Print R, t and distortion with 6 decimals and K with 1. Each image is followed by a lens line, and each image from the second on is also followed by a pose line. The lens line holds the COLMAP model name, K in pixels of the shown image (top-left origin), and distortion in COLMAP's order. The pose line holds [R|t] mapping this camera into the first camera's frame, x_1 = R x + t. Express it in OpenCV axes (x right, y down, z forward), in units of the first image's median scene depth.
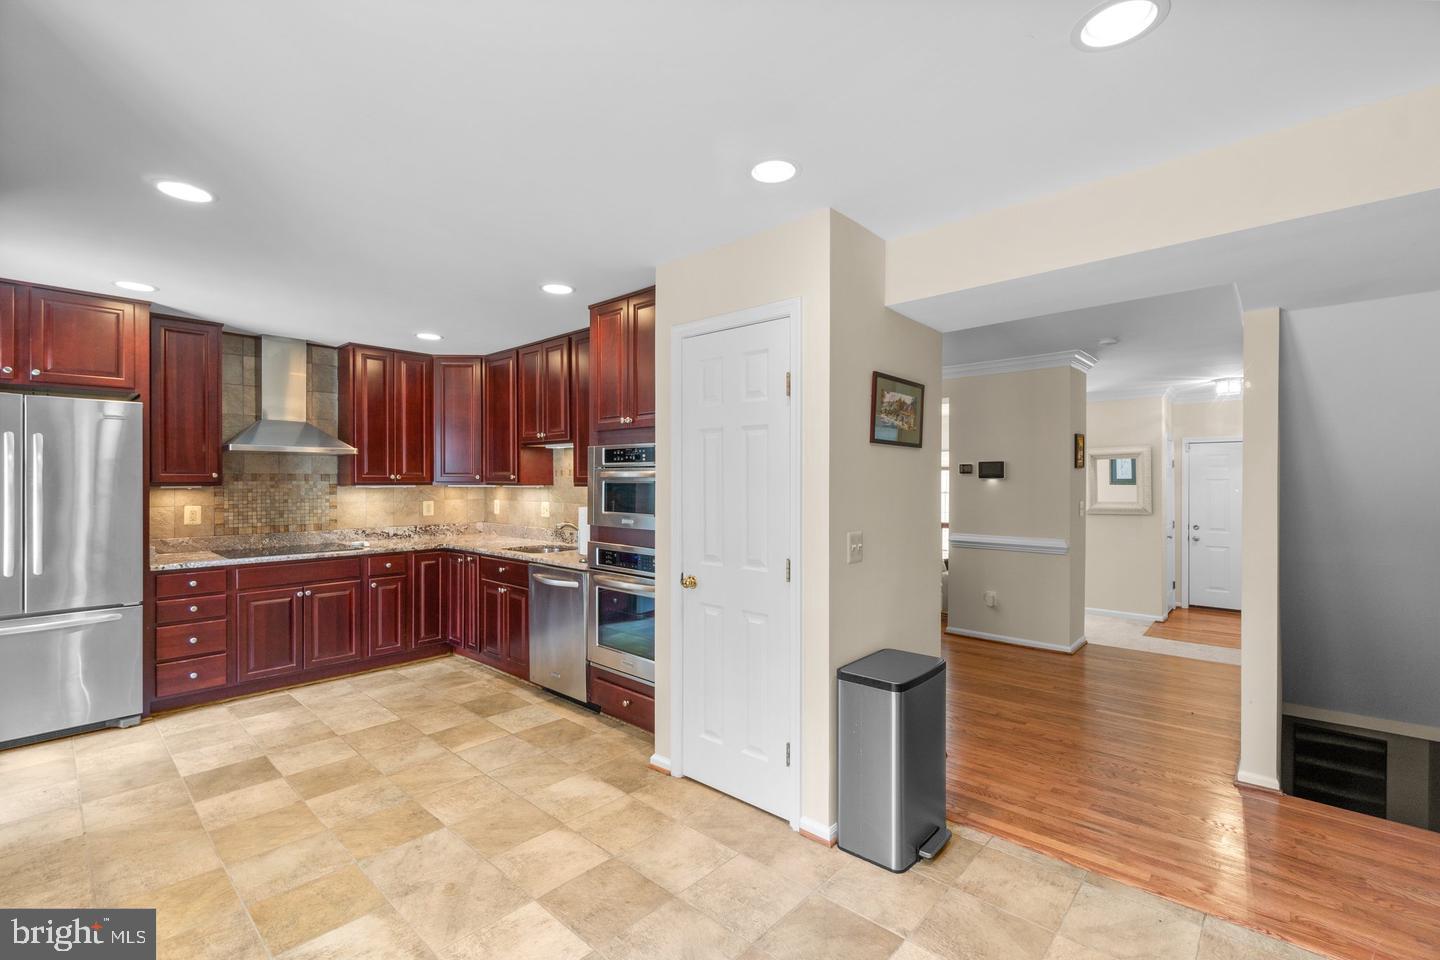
lens RADIAL K [[628.3, 0, 720.0], [0, 628.3, 480.0], [0, 0, 1]] dist [-0.000442, 0.000283]
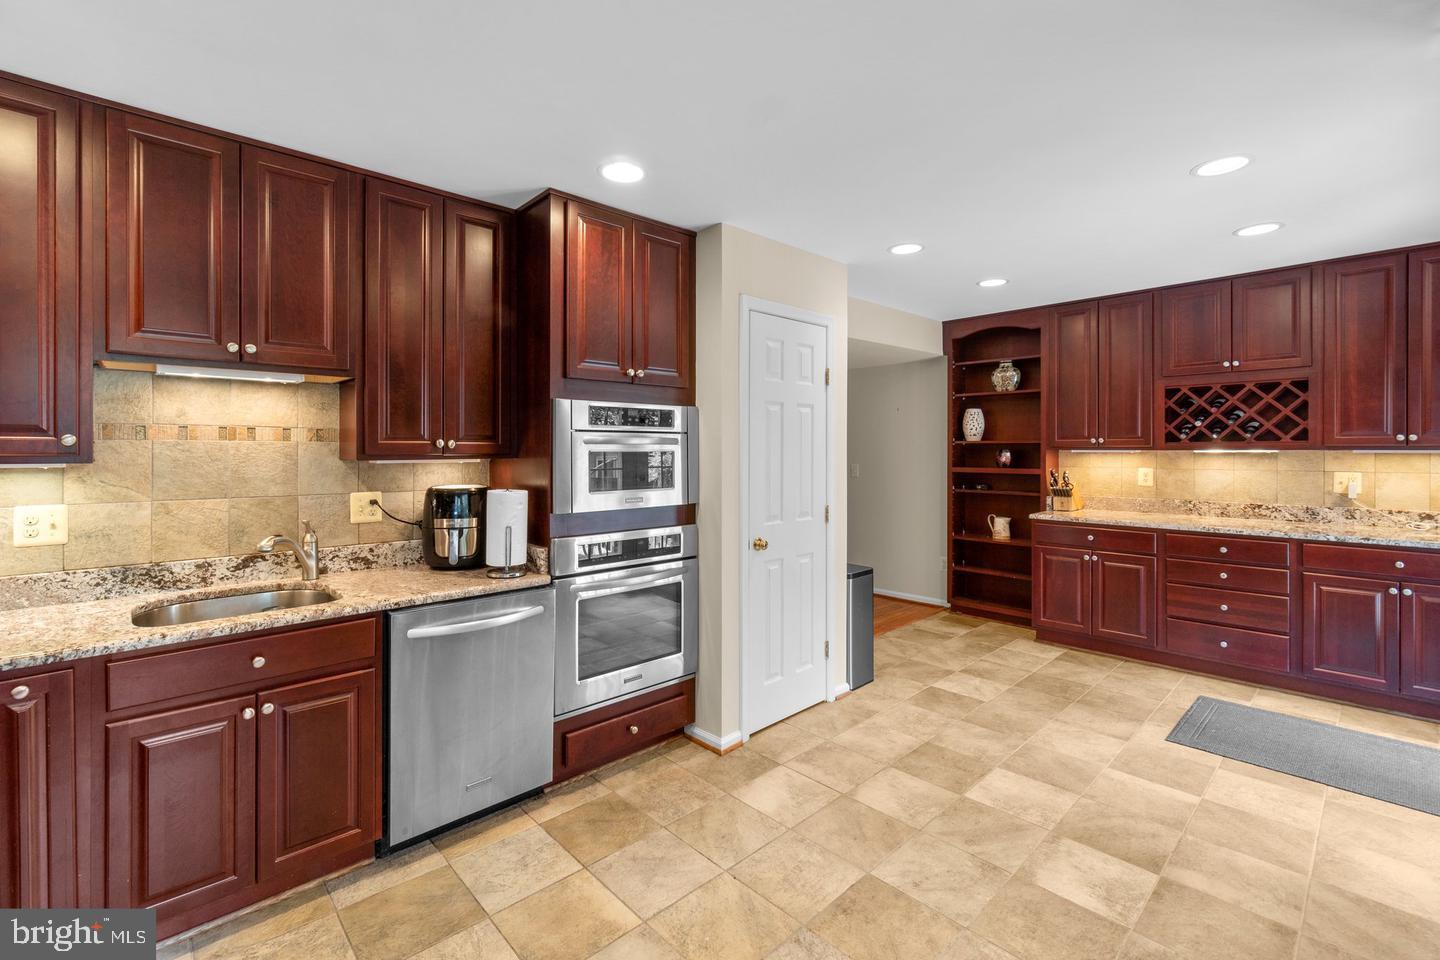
lens RADIAL K [[622.2, 0, 713.8], [0, 622.2, 450.5], [0, 0, 1]] dist [-0.001970, -0.000223]
pose [[0.084911, -0.001625, 0.996387, -0.781908], [0.000123, 0.999999, 0.001620, 0.001315], [-0.996389, -0.000015, 0.084911, 0.704441]]
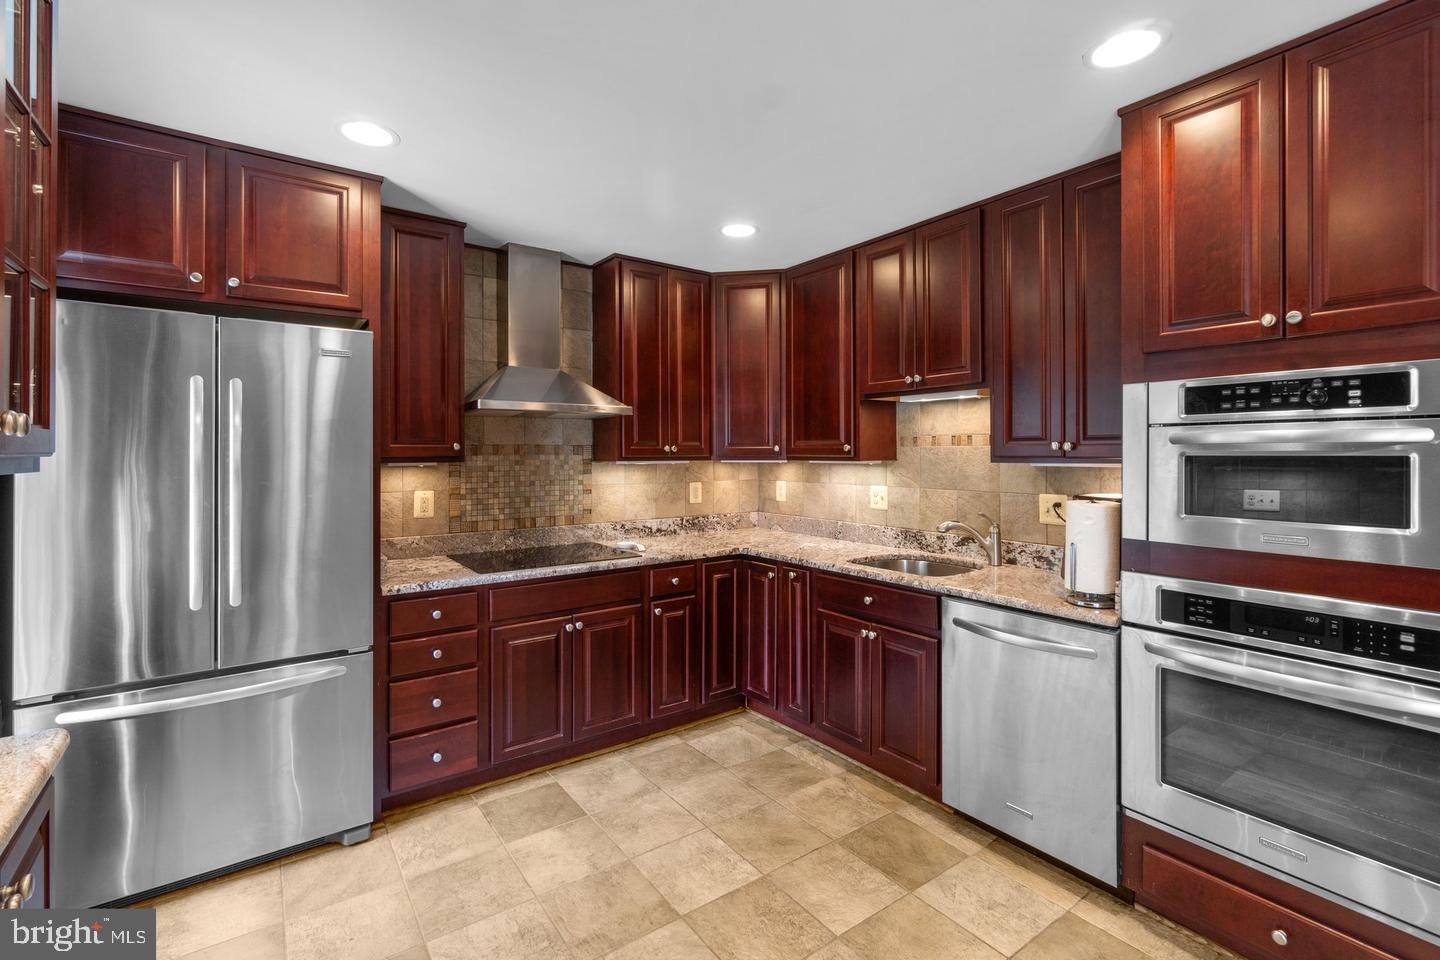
lens RADIAL K [[649.3, 0, 700.2], [0, 649.3, 449.0], [0, 0, 1]] dist [-0.001131, -0.000227]
pose [[0.973882, -0.005329, -0.226994, -0.384989], [0.003627, 0.999962, -0.007915, 0.001555], [0.227028, 0.006885, 0.973864, 0.374561]]
